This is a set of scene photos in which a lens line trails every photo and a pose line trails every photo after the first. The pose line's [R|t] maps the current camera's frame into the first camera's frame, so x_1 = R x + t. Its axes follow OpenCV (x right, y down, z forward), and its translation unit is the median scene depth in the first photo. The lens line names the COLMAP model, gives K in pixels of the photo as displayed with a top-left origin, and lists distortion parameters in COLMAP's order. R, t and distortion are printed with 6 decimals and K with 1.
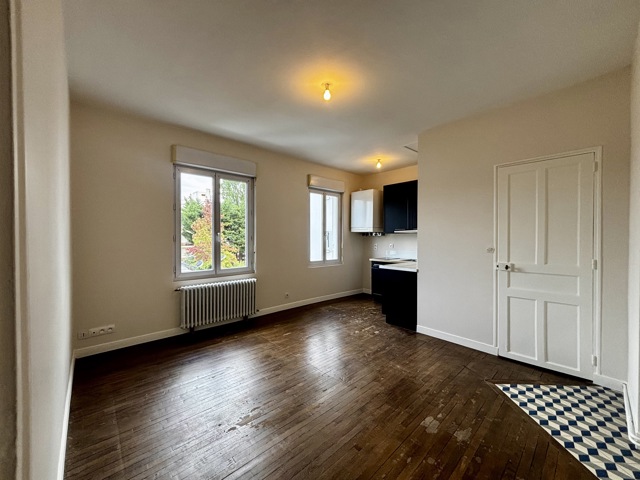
lens RADIAL K [[257.6, 0, 321.1], [0, 257.6, 238.9], [0, 0, 1]] dist [0.000003, 0.000028]
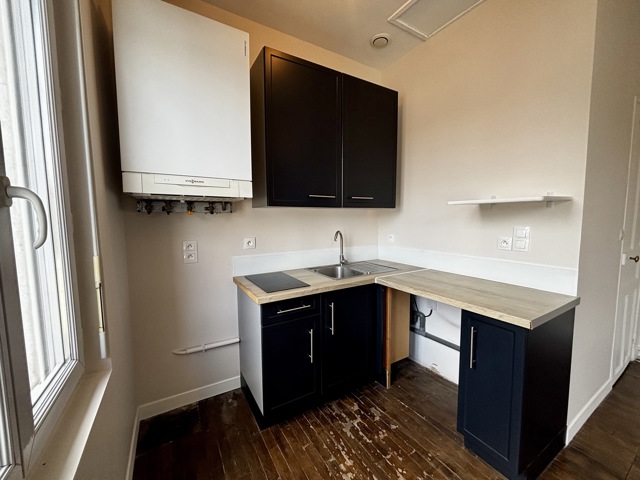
lens RADIAL K [[257.6, 0, 319.0], [0, 257.6, 240.5], [0, 0, 1]] dist [0.000003, 0.000028]
pose [[0.195179, -0.088377, 0.976778, -0.088255], [0.009773, 0.996058, 0.088169, -0.007759], [-0.980719, -0.007662, 0.195273, 1.308689]]
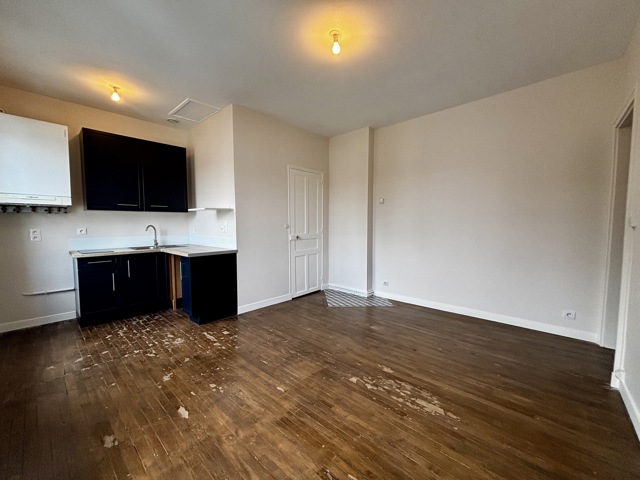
lens RADIAL K [[257.6, 0, 321.2], [0, 257.6, 238.1], [0, 0, 1]] dist [0.000003, 0.000028]
pose [[-0.094989, -0.059176, 0.993718, -0.600369], [0.009106, 0.998138, 0.060309, 0.020963], [-0.995437, 0.014778, -0.094273, 0.779924]]
